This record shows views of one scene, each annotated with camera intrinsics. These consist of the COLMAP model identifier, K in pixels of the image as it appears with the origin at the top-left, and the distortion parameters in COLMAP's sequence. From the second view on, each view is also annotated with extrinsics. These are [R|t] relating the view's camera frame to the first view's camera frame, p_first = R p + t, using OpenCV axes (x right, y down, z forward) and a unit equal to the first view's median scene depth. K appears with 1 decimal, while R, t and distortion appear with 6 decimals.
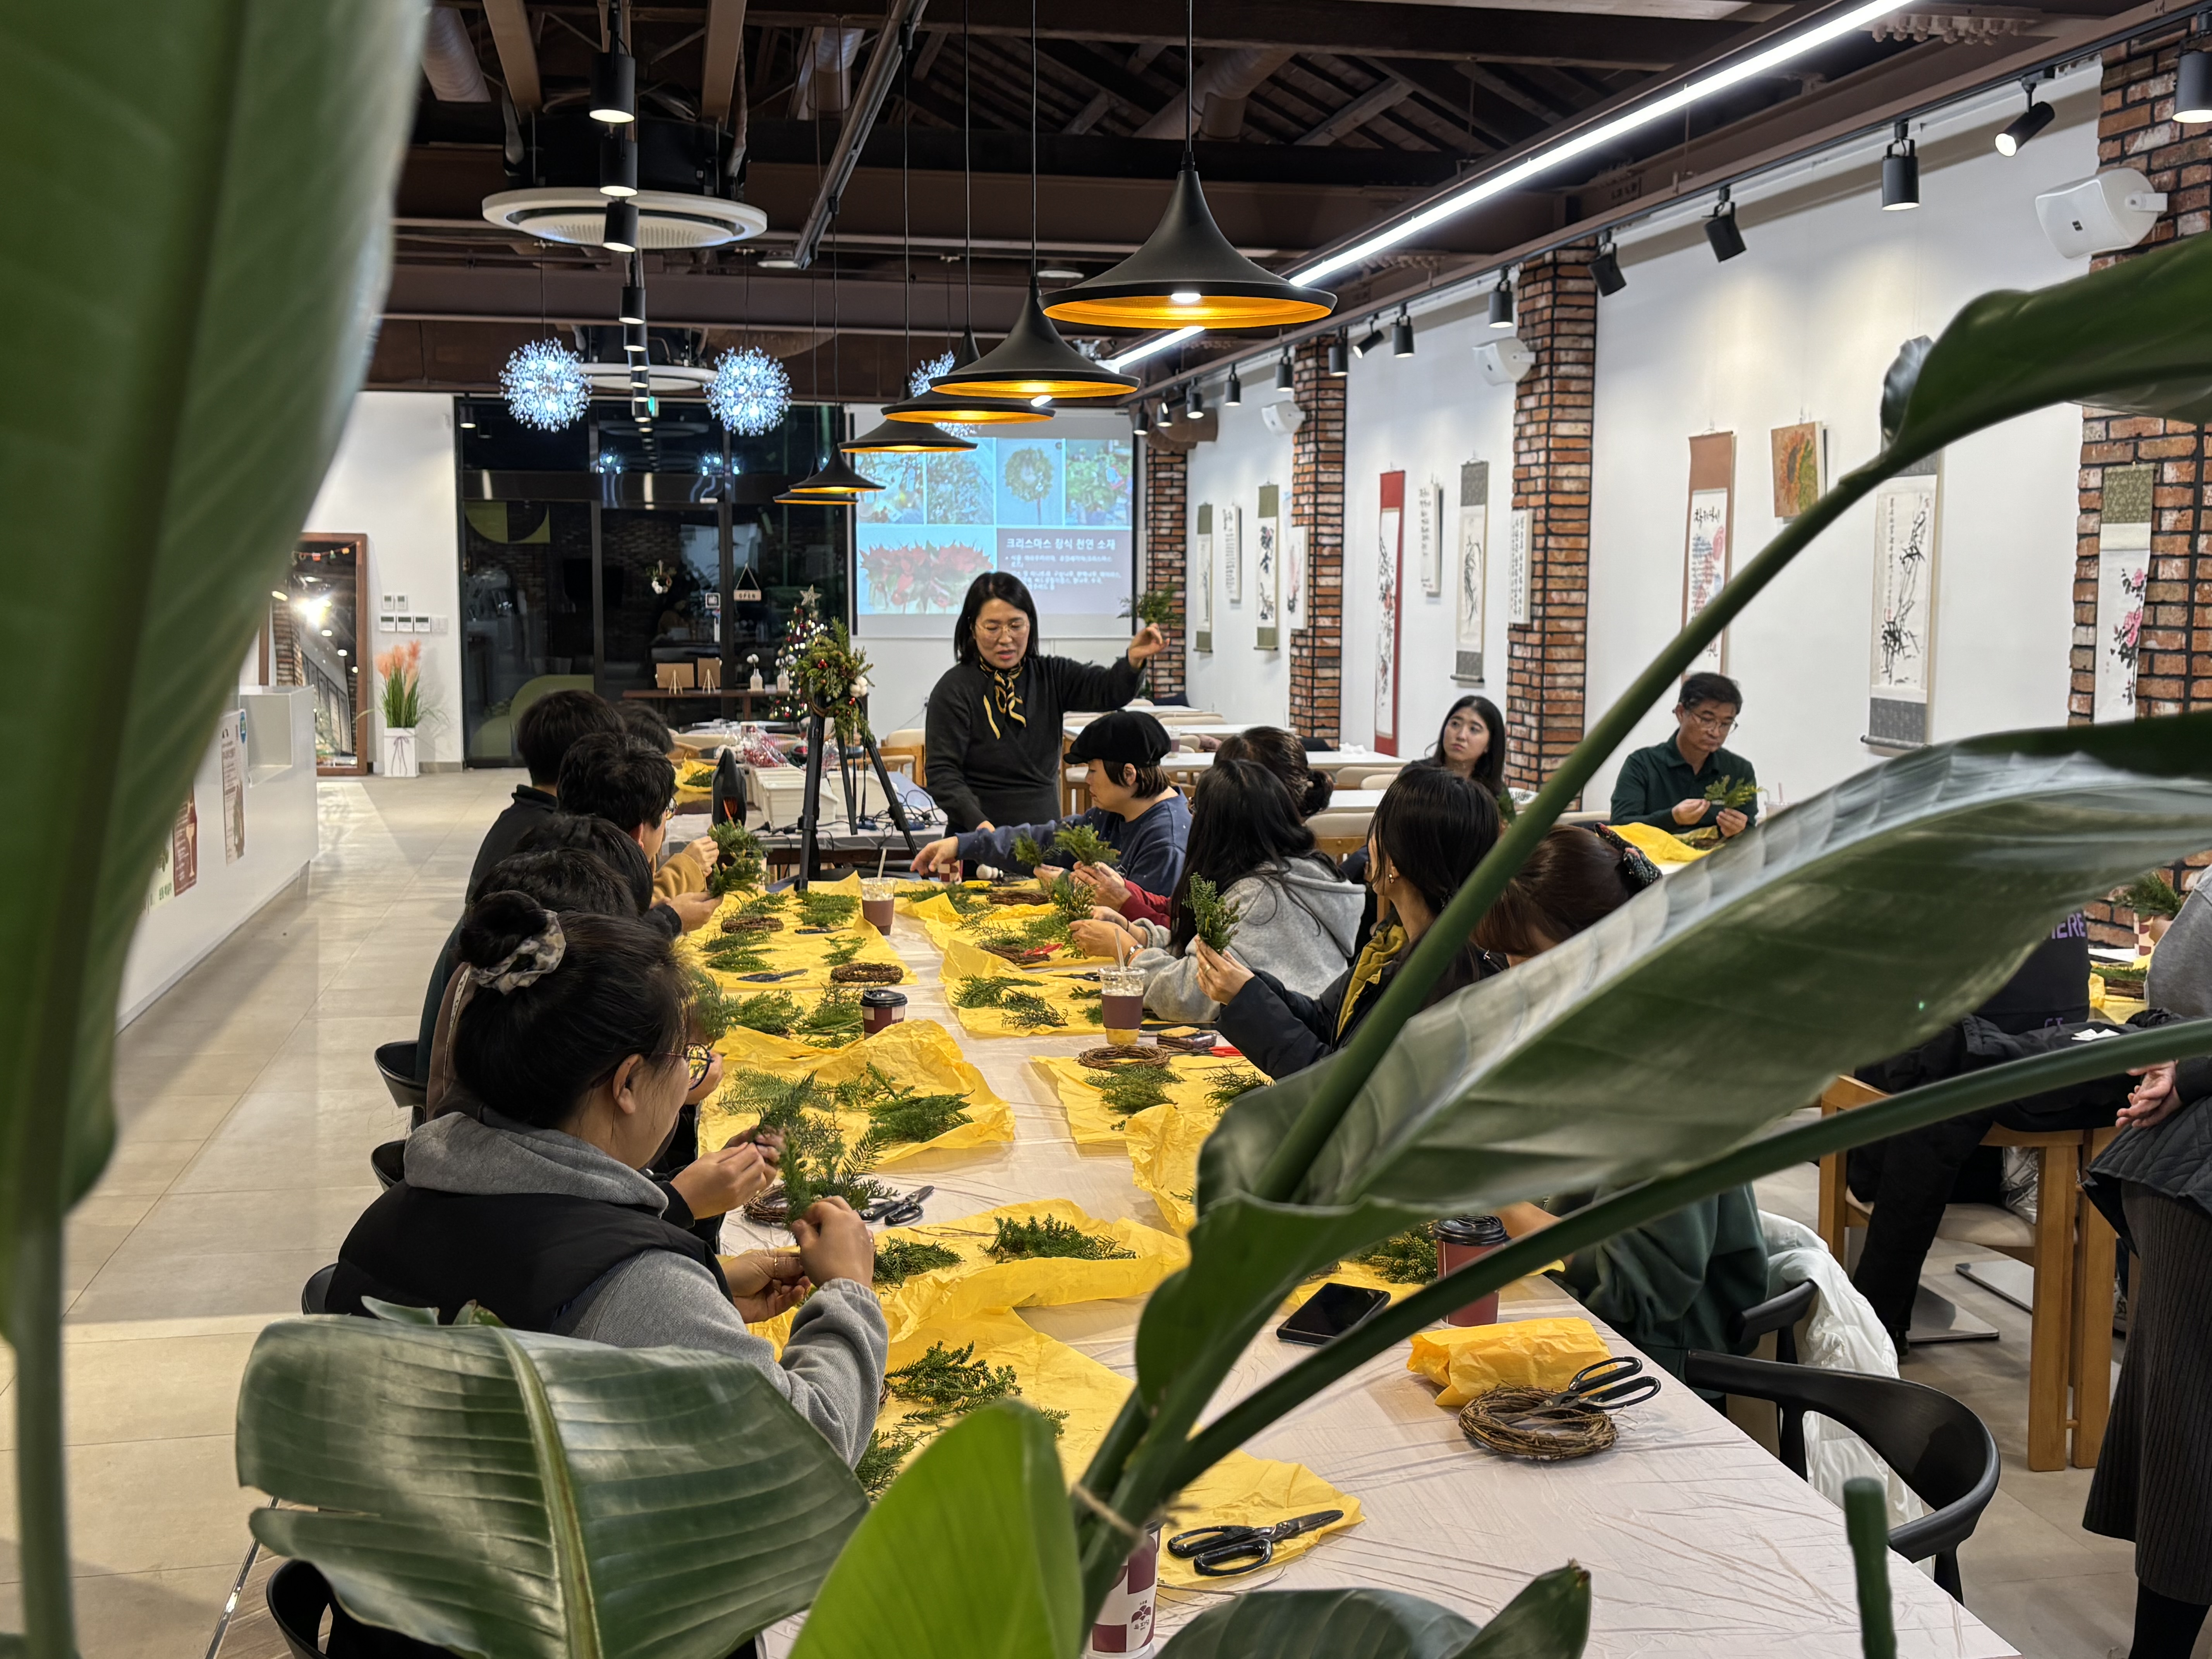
lens RADIAL K [[2332.3, 0, 1092.9], [0, 2332.3, 842.7], [0, 0, 1]] dist [0.031226, 0.000000]
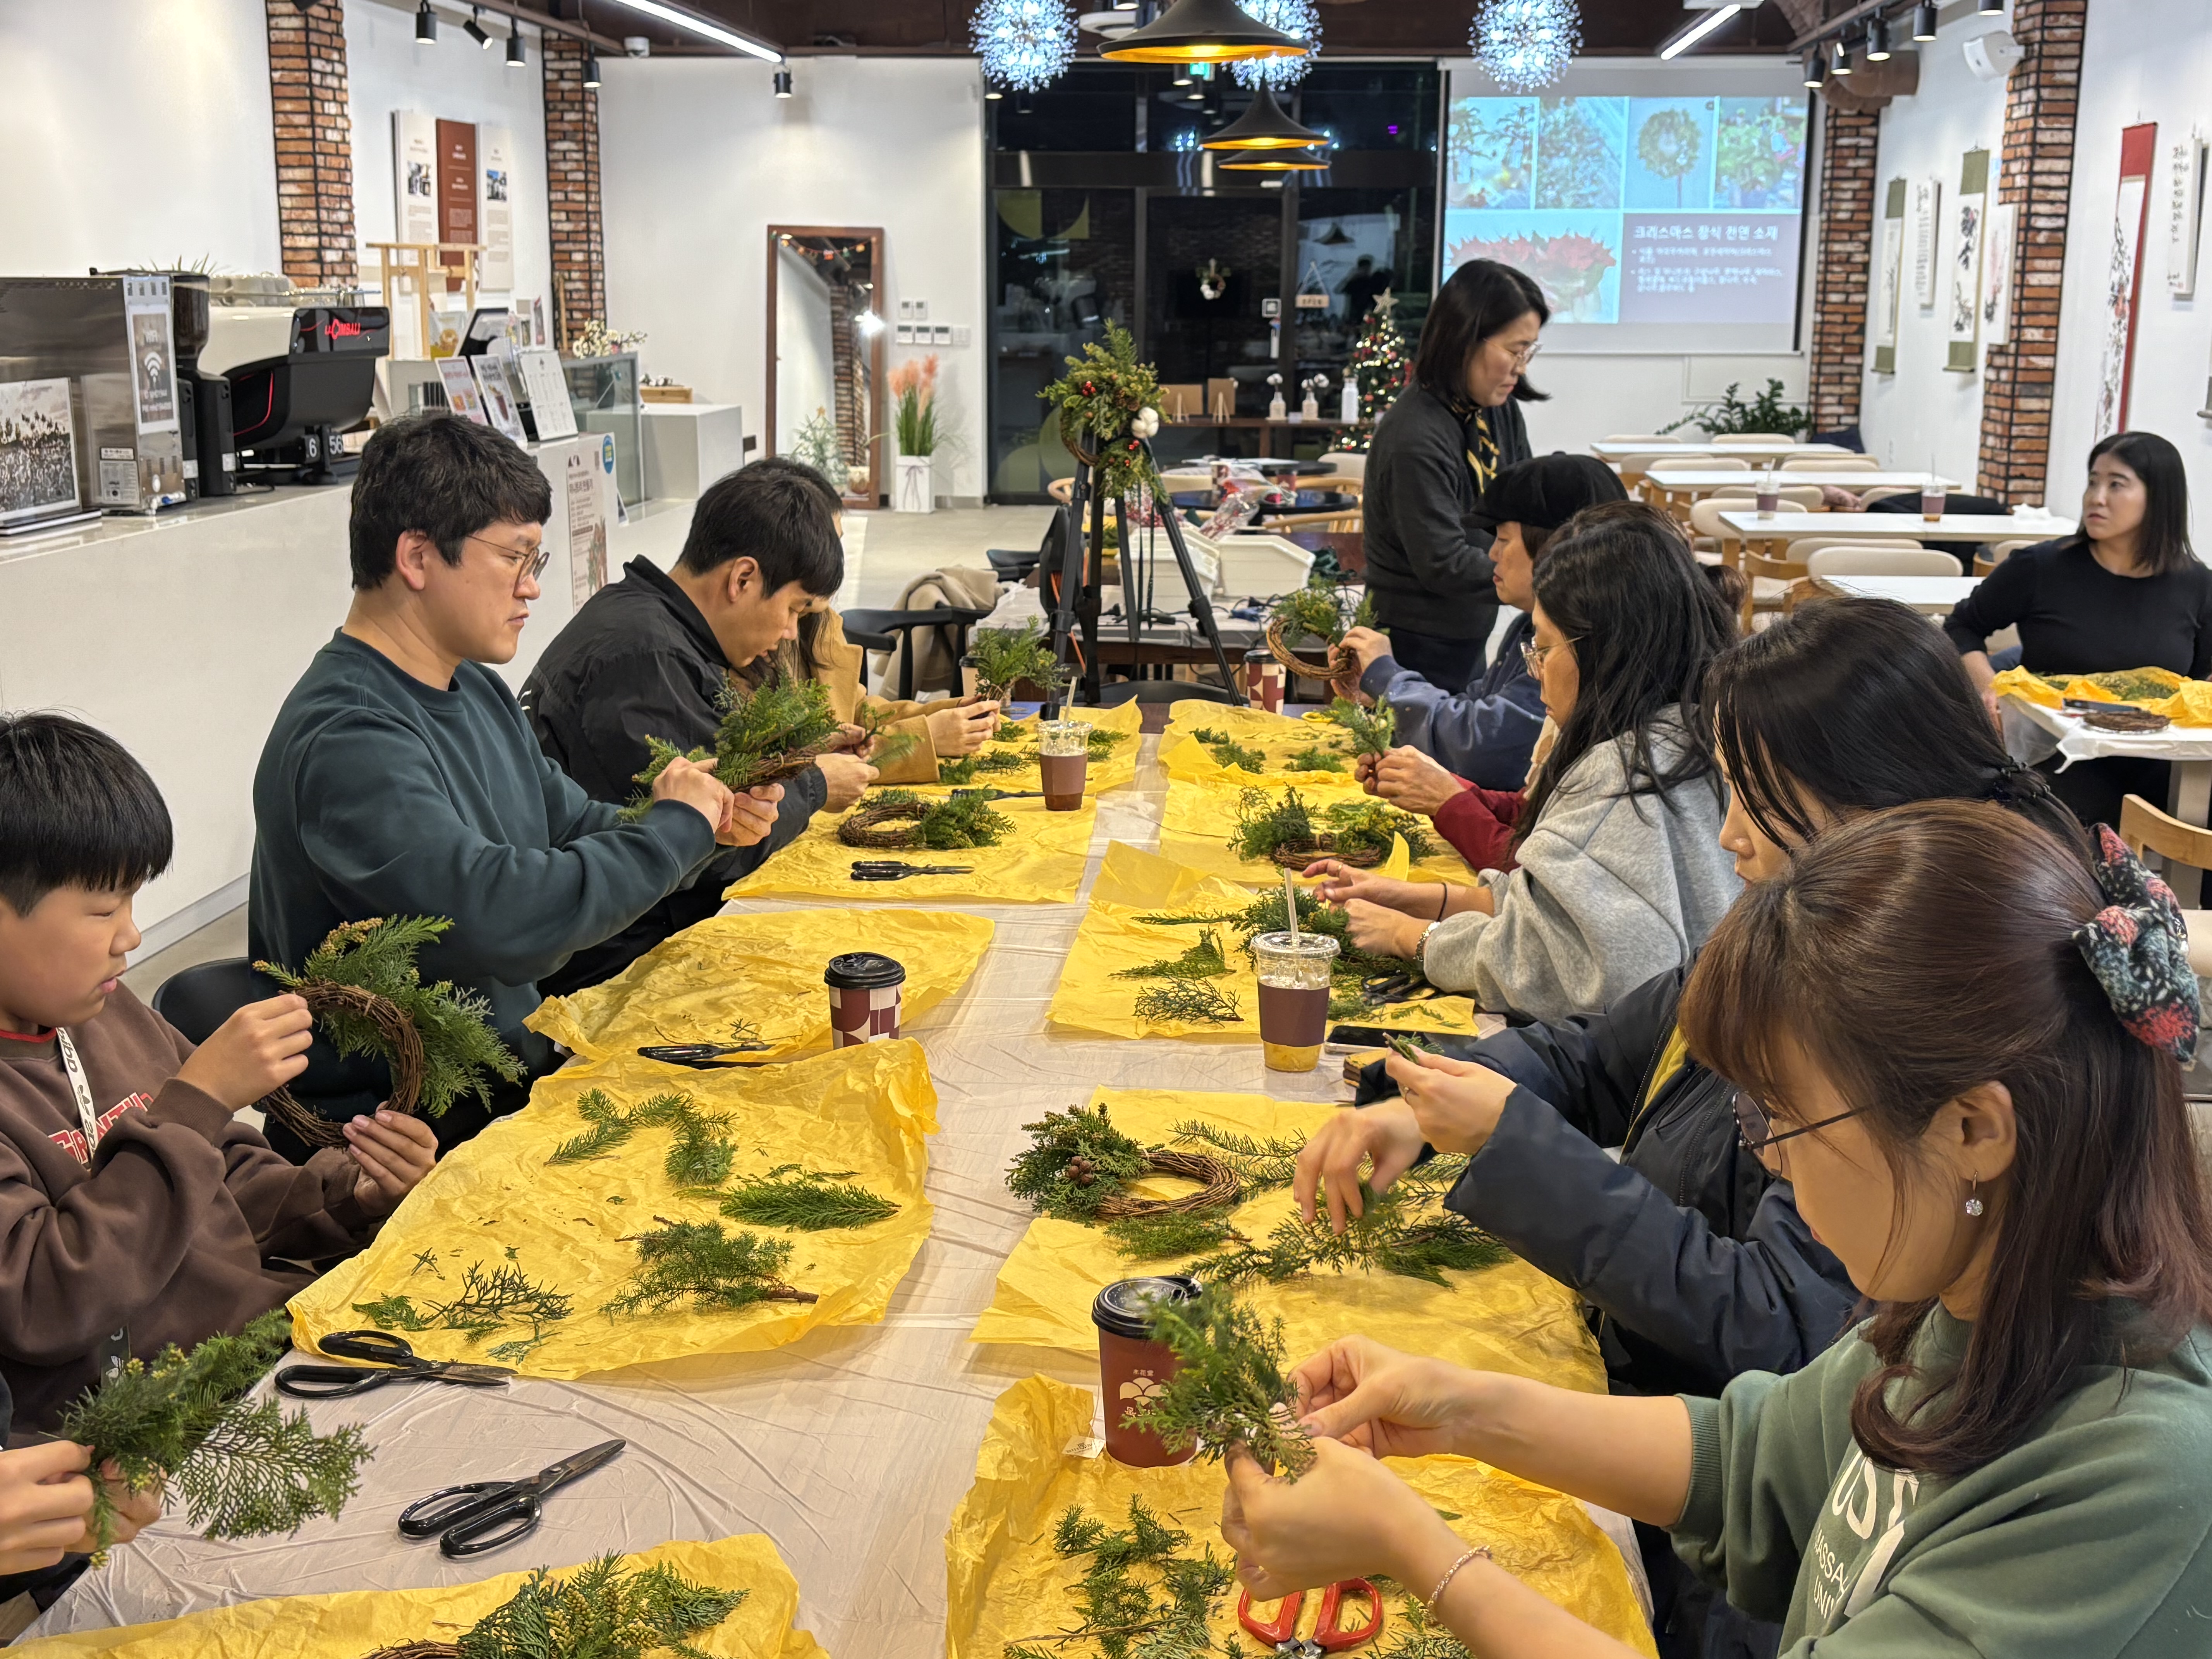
lens RADIAL K [[2603.7, 0, 1111.7], [0, 2603.7, 847.3], [0, 0, 1]] dist [0.024996, 0.000000]
pose [[0.965418, 0.054802, -0.254883, 0.036842], [-0.029064, 0.994187, 0.103672, -0.009635], [0.259083, -0.092679, 0.961398, 0.103839]]
